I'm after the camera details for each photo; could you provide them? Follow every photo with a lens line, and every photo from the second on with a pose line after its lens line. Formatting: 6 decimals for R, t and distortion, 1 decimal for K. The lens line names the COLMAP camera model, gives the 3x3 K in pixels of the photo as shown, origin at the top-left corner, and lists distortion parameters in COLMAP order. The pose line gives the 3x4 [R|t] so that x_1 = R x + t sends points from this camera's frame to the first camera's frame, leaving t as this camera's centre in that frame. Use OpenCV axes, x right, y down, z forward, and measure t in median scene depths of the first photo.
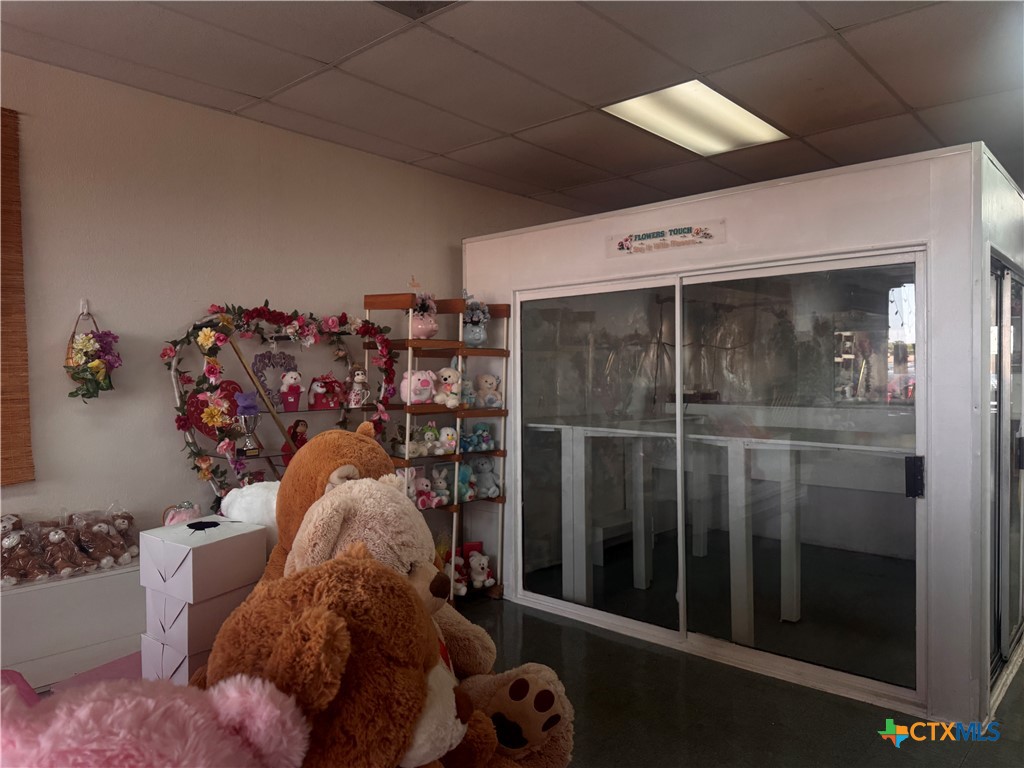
lens RADIAL K [[723.6, 0, 512.9], [0, 723.6, 379.7], [0, 0, 1]] dist [0.033558, -0.039466]
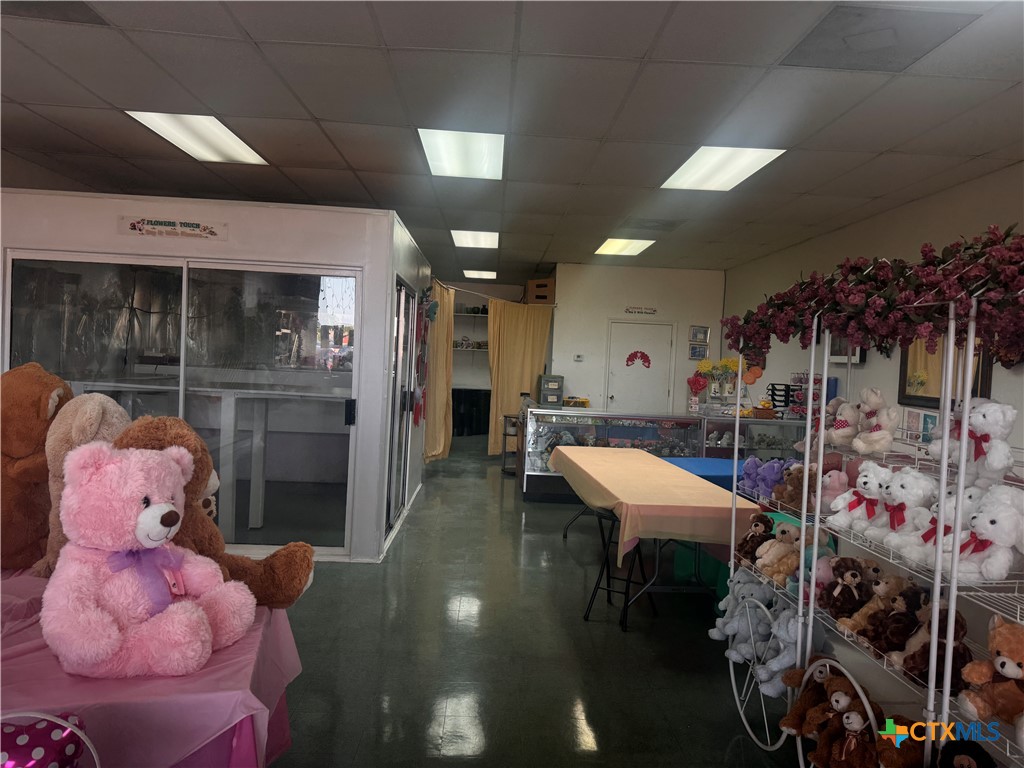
lens RADIAL K [[723.6, 0, 512.3], [0, 723.6, 388.1], [0, 0, 1]] dist [0.033558, -0.039466]
pose [[0.721495, 0.009764, 0.692350, -0.229403], [-0.046868, 0.998296, 0.034763, 0.007415], [-0.690831, -0.057530, 0.720724, -0.303274]]
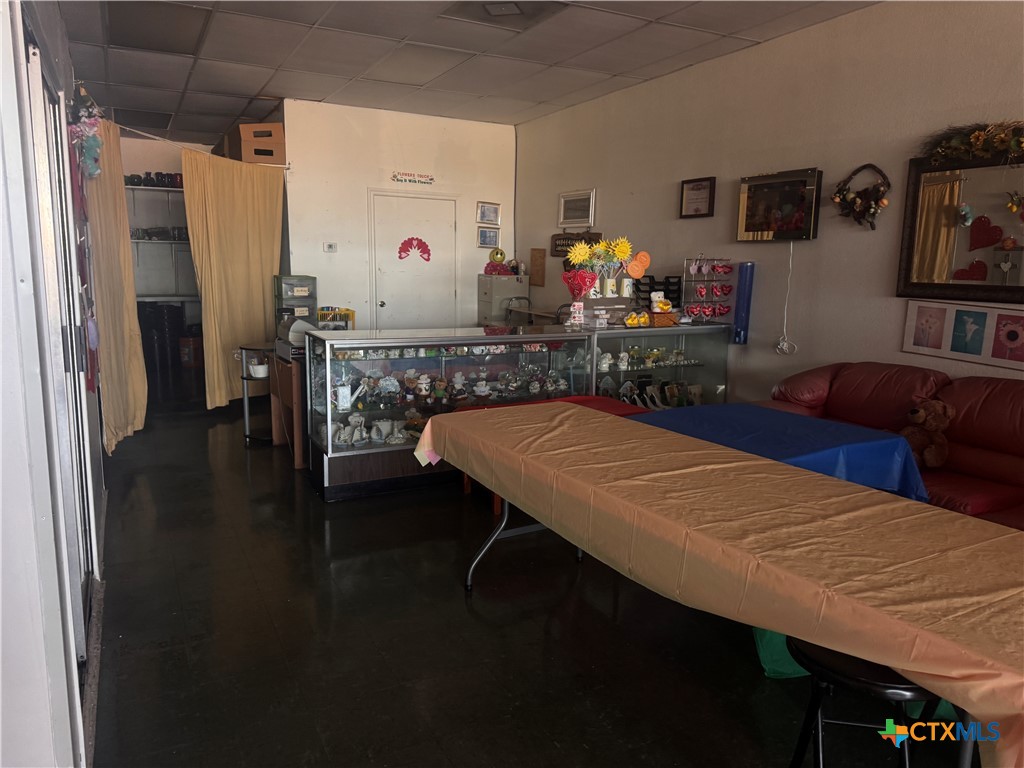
lens RADIAL K [[723.6, 0, 512.5], [0, 723.6, 387.0], [0, 0, 1]] dist [0.033558, -0.039466]
pose [[0.348450, -0.142261, 0.926469, 0.258605], [-0.014578, 0.987473, 0.157111, 0.028273], [-0.937214, -0.068251, 0.342011, 0.434150]]
